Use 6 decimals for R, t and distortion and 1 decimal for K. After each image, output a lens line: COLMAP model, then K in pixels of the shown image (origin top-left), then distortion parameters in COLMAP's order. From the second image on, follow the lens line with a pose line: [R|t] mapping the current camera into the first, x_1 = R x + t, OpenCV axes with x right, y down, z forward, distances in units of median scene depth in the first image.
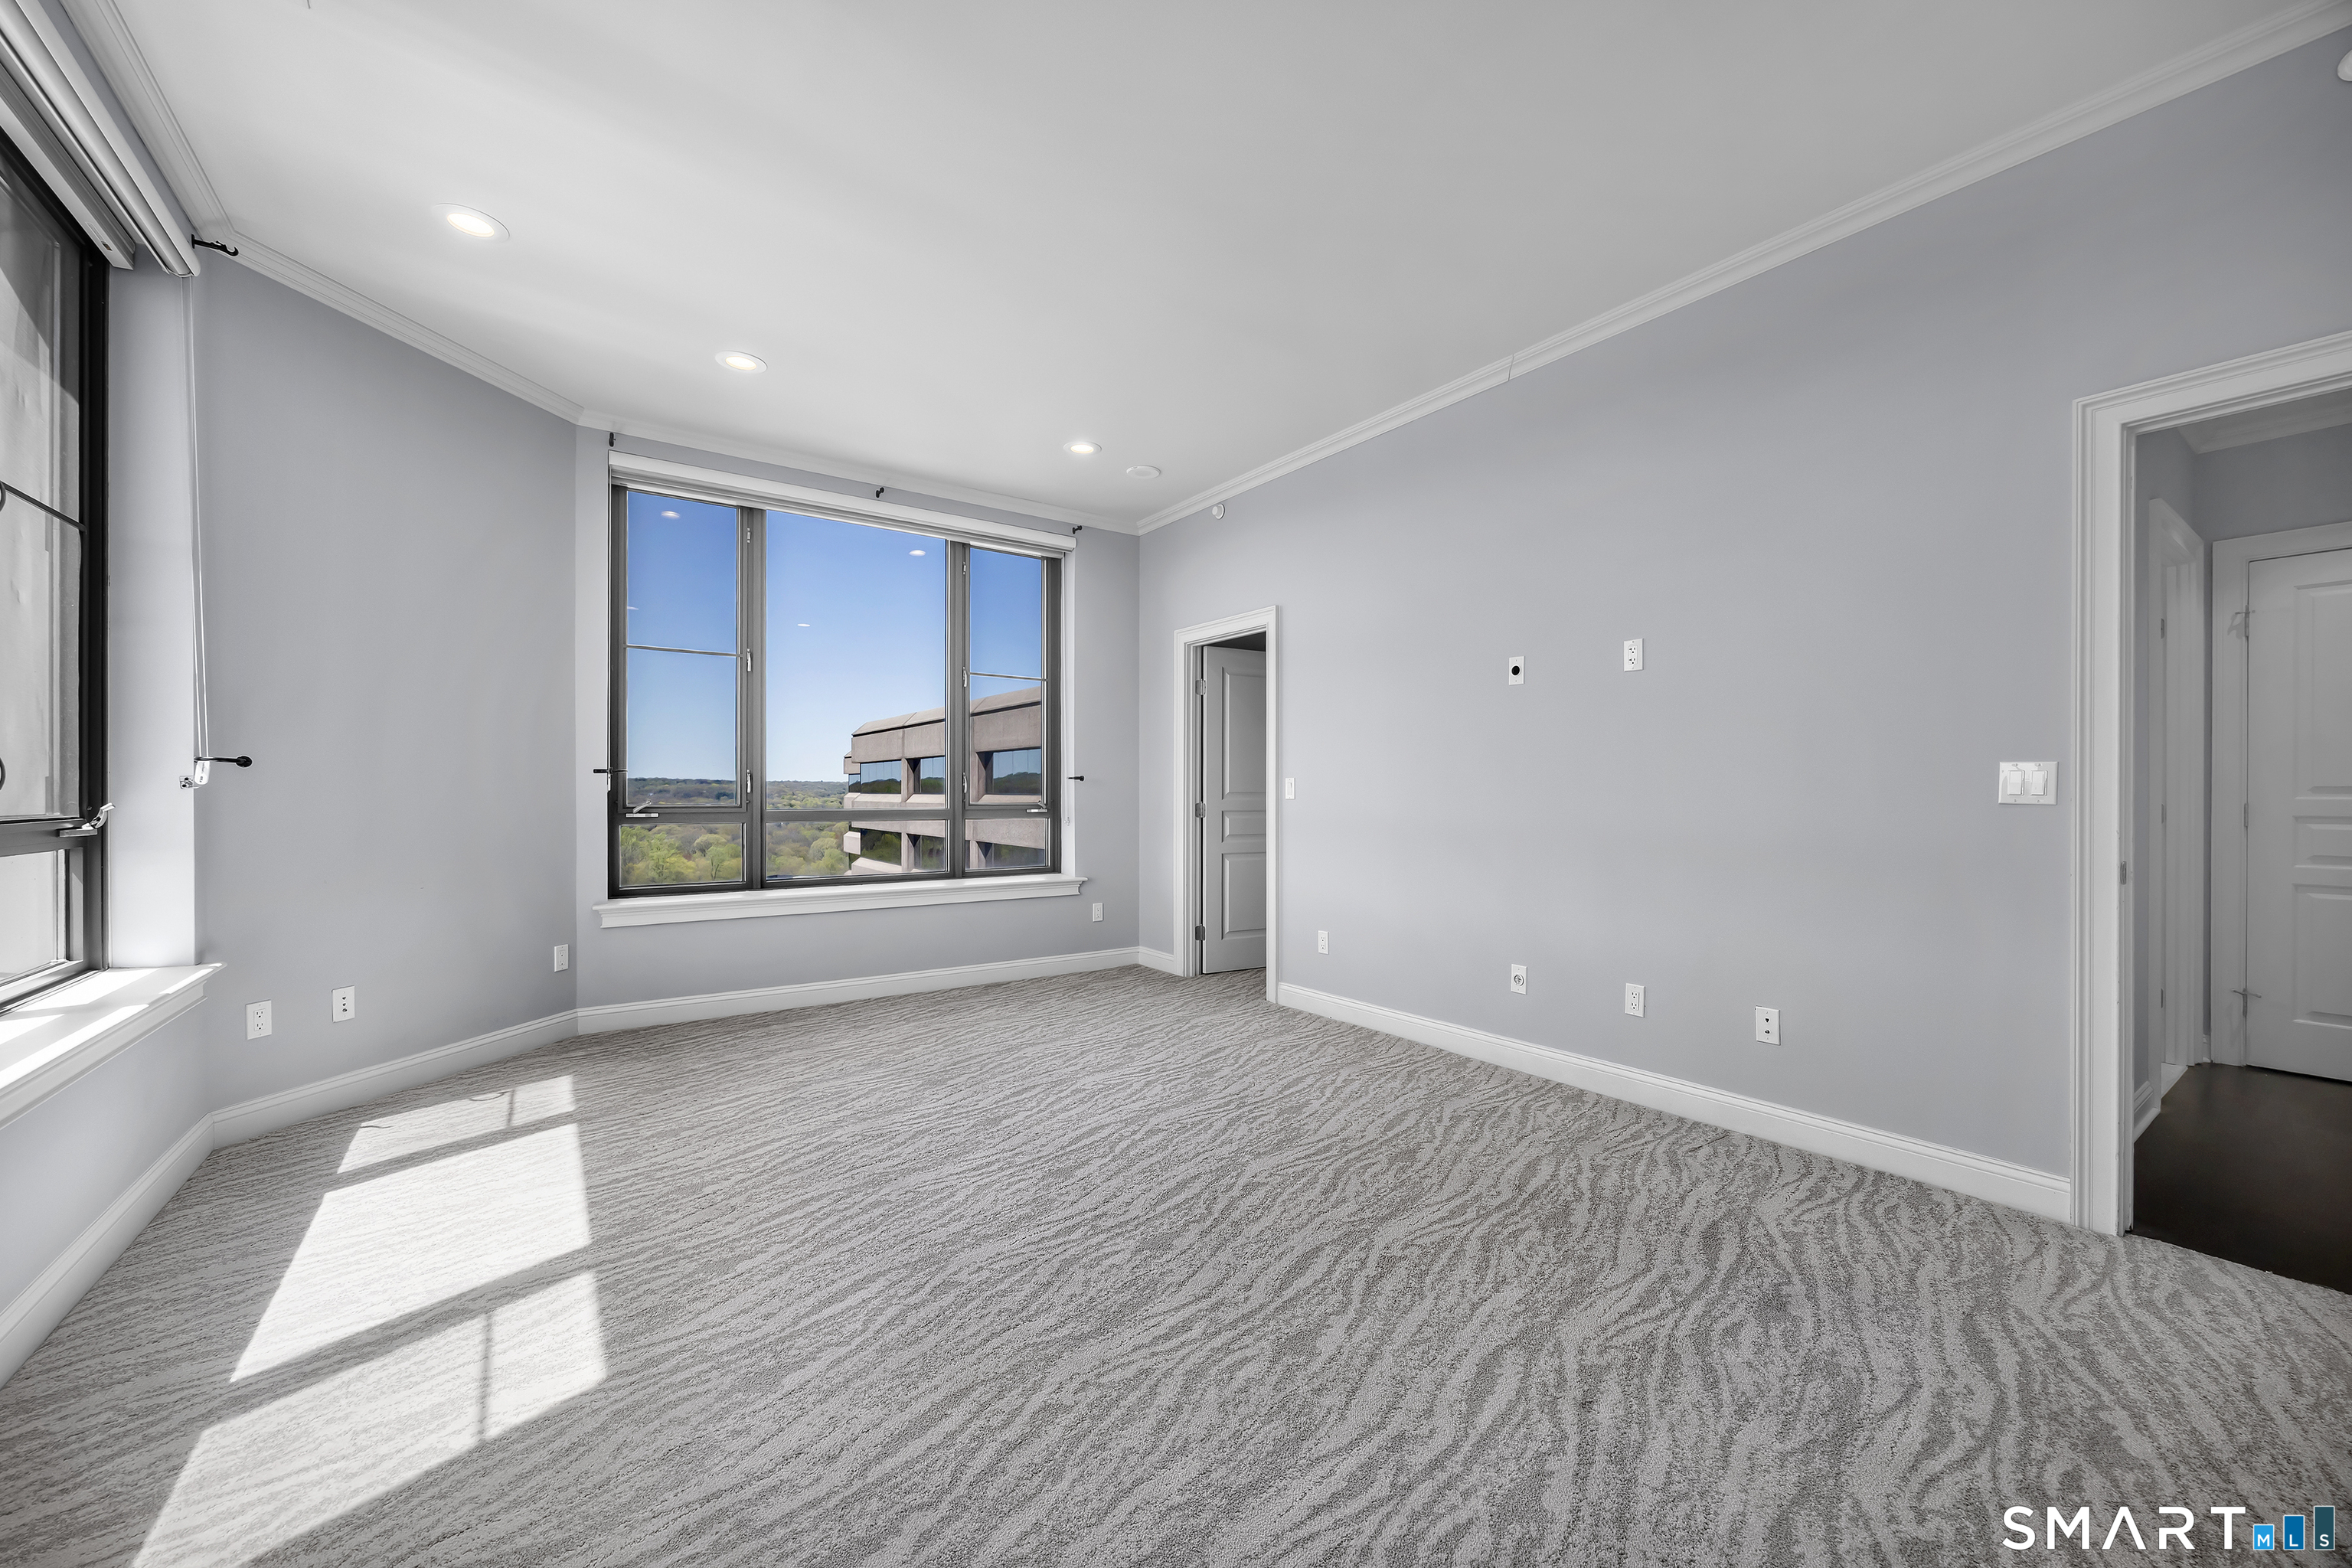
lens RADIAL K [[898.4, 0, 1185.6], [0, 898.4, 804.8], [0, 0, 1]] dist [-0.005022, 0.000467]
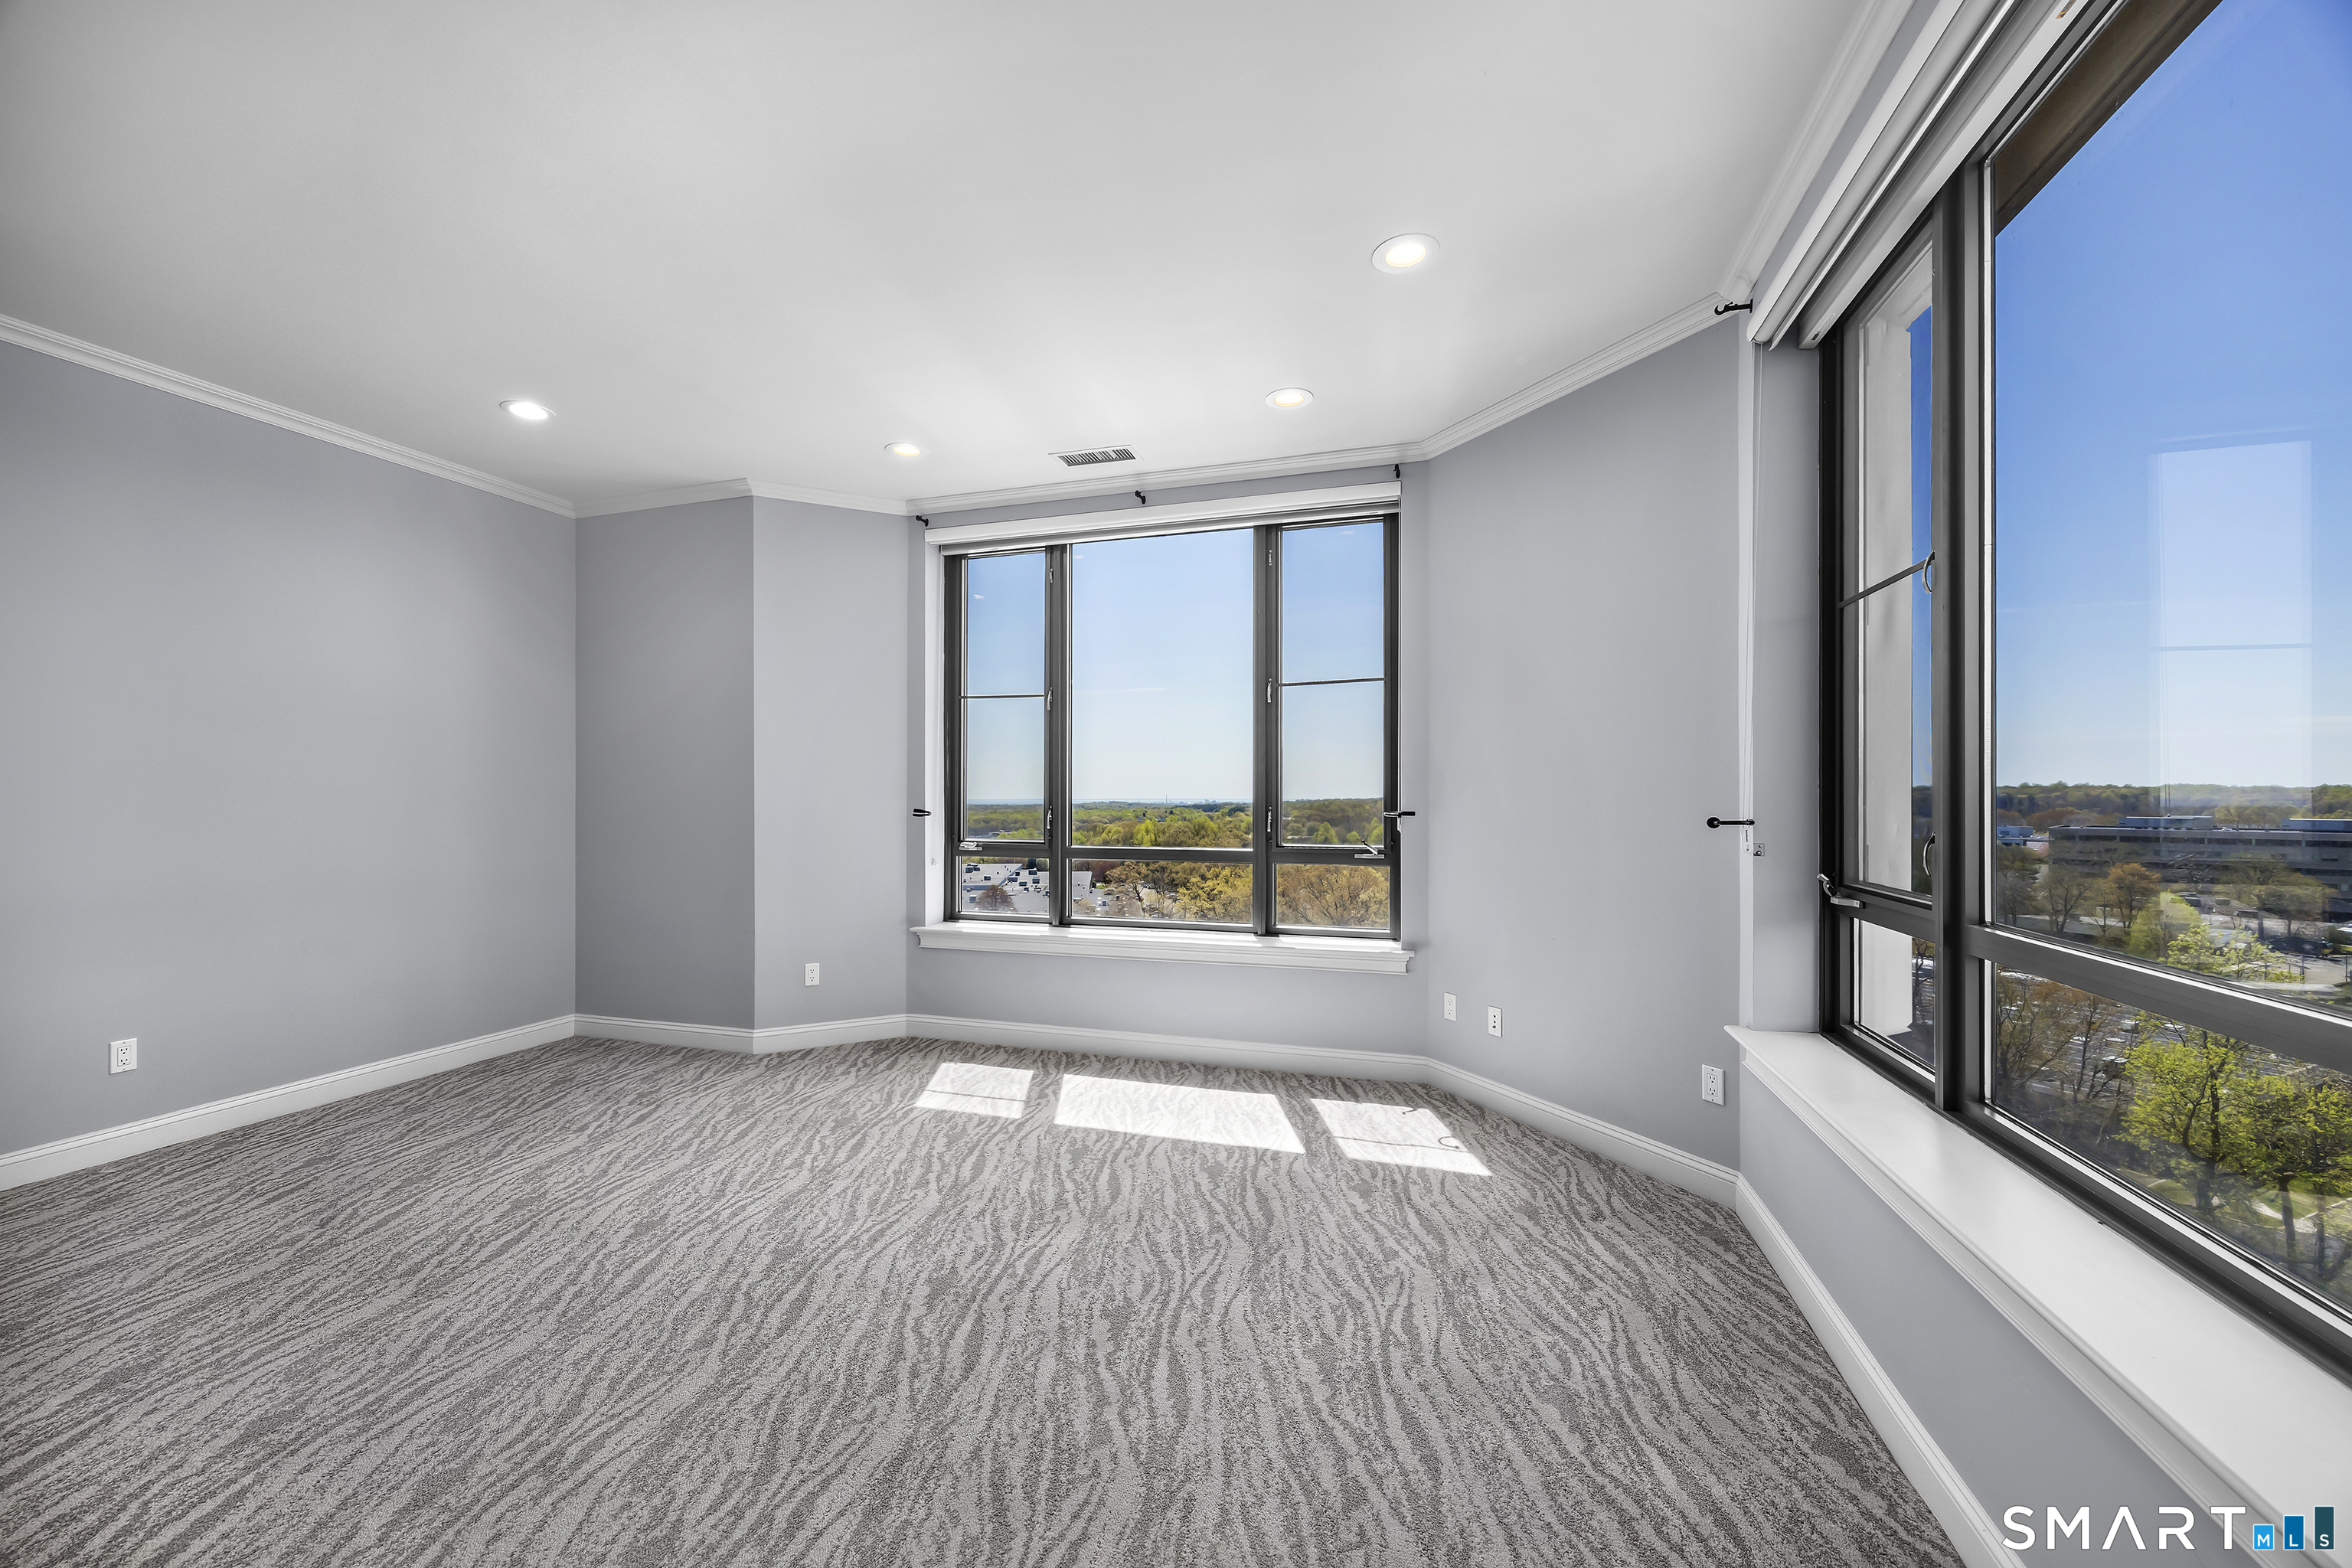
lens RADIAL K [[898.4, 0, 1170.4], [0, 898.4, 788.2], [0, 0, 1]] dist [-0.005022, 0.000467]
pose [[-0.804721, -0.005451, -0.593629, 0.088332], [-0.006617, 0.999978, -0.000213, -0.077671], [0.593617, 0.003757, -0.804739, 1.727867]]
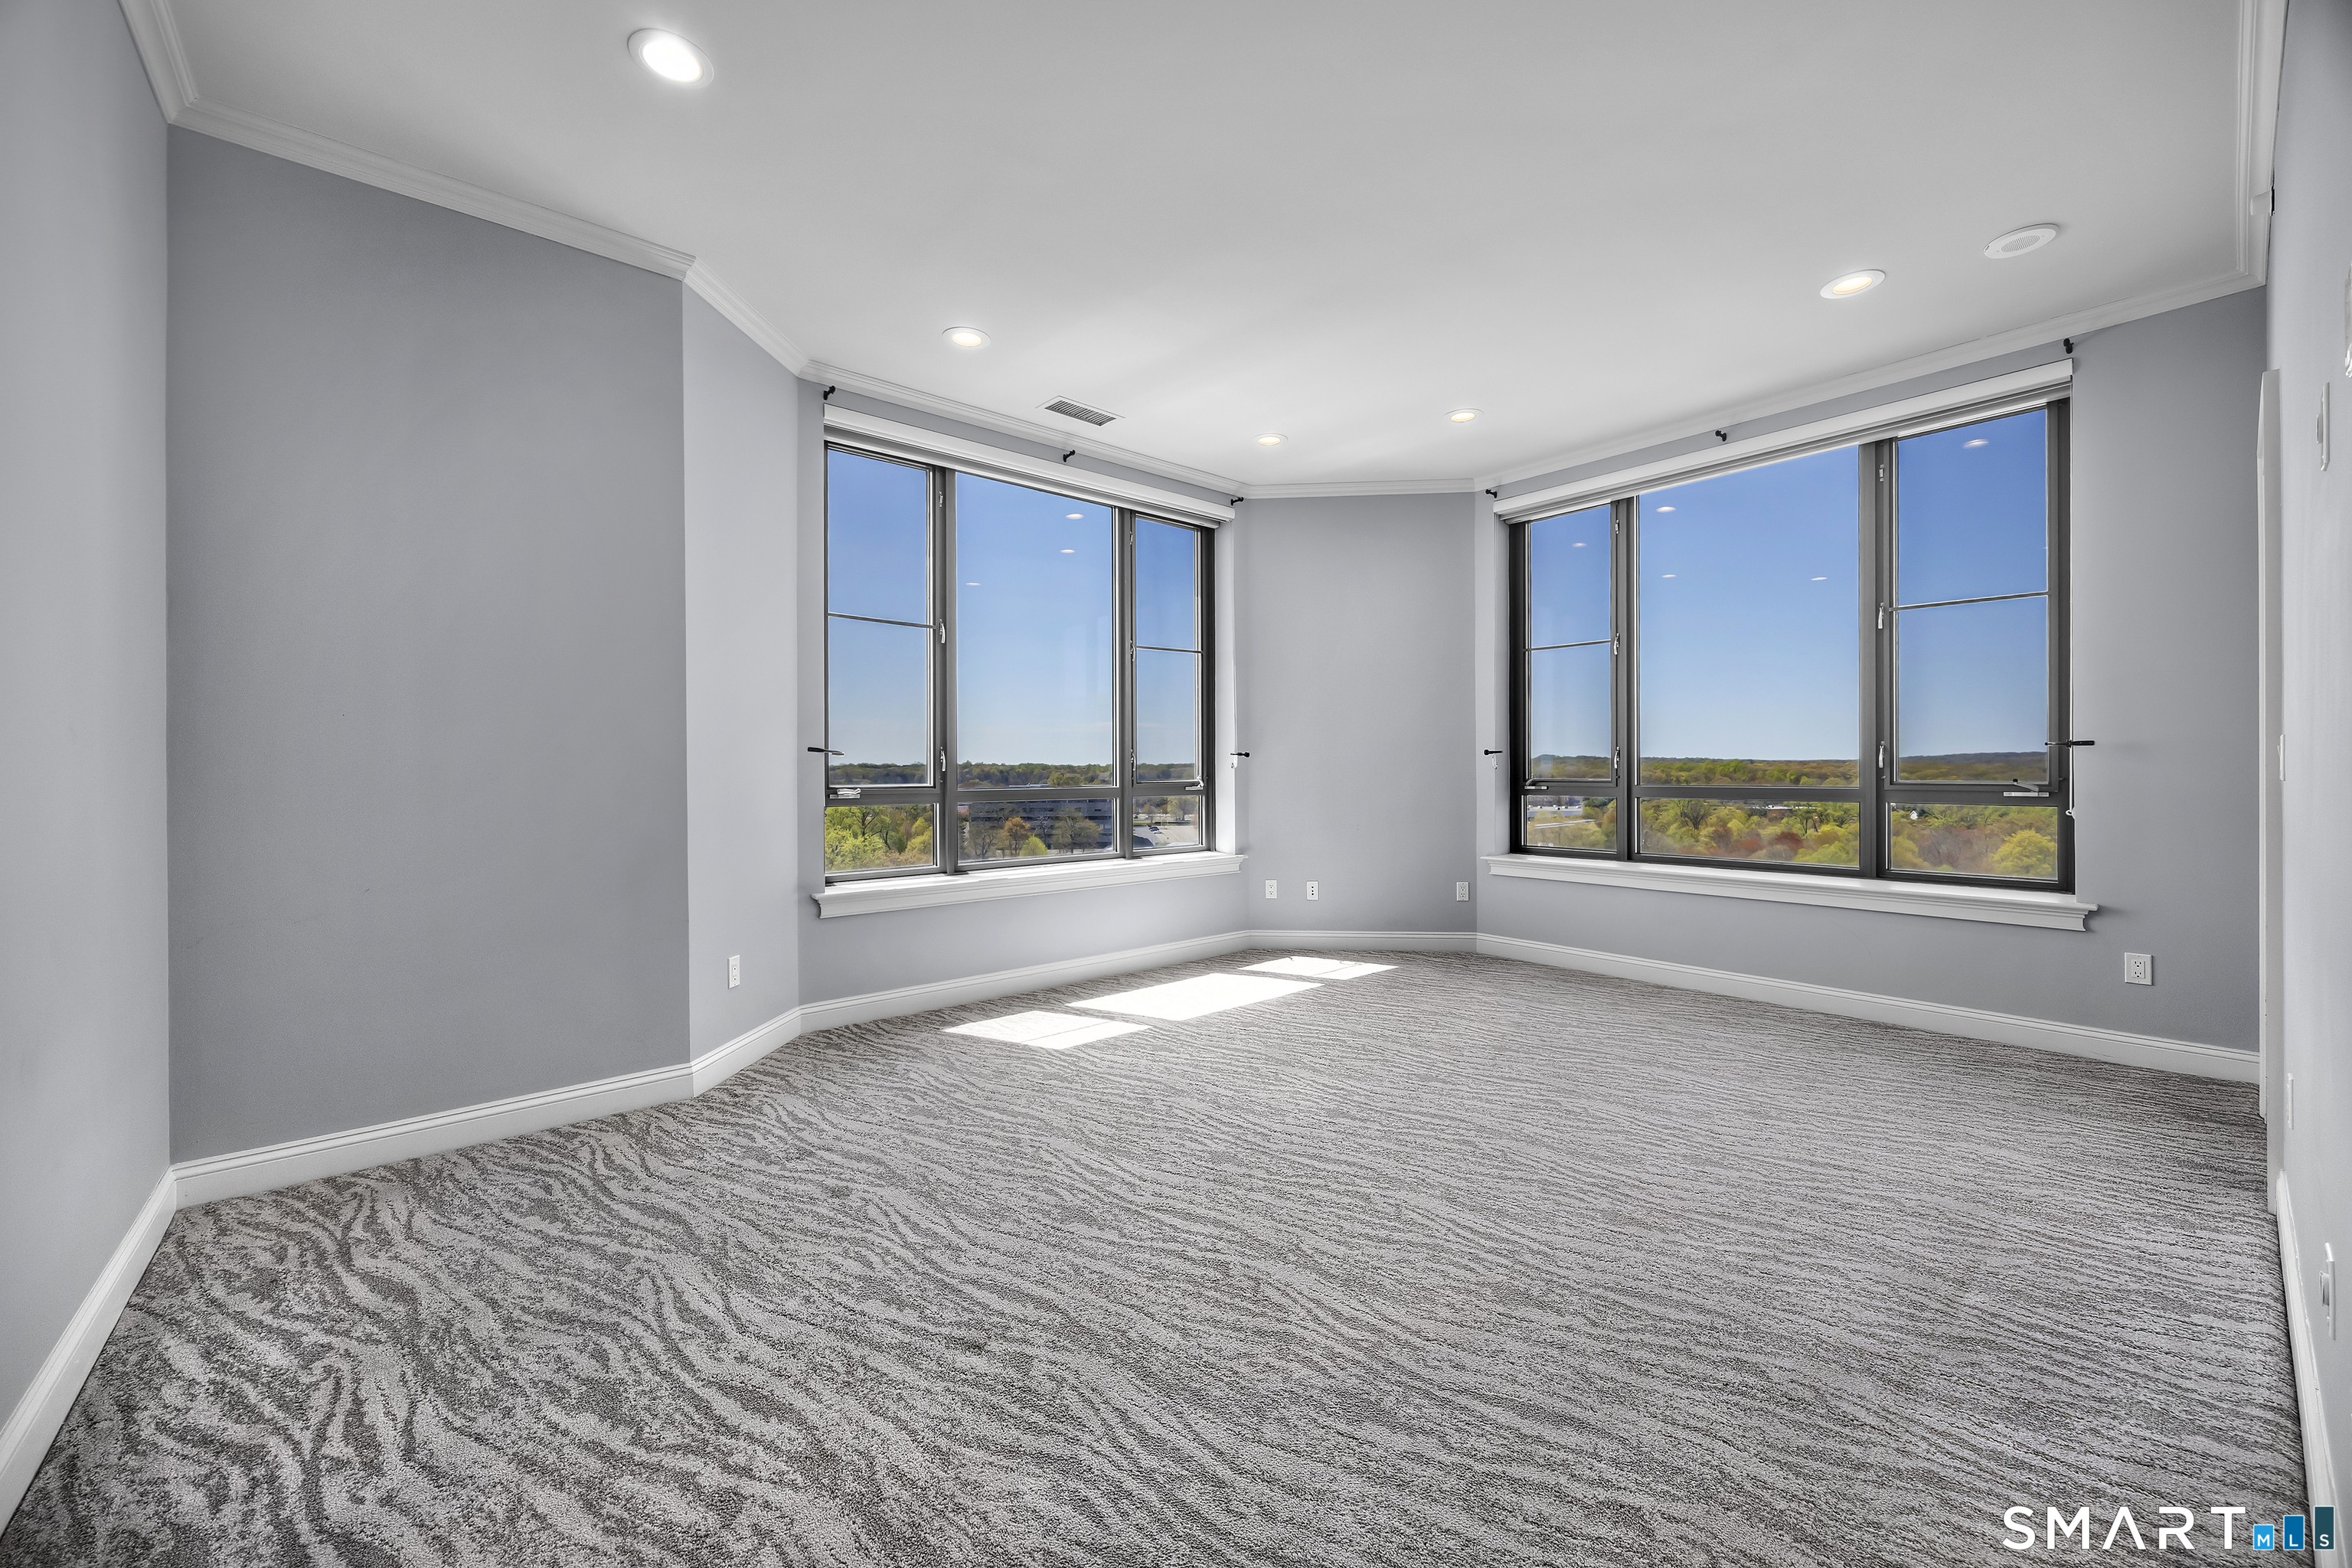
lens RADIAL K [[898.4, 0, 1184.6], [0, 898.4, 778.7], [0, 0, 1]] dist [-0.005022, 0.000467]
pose [[0.085173, 0.008163, -0.996333, 0.810337], [-0.006853, 0.999948, 0.007607, -0.008834], [0.996343, 0.006180, 0.085224, 0.612667]]
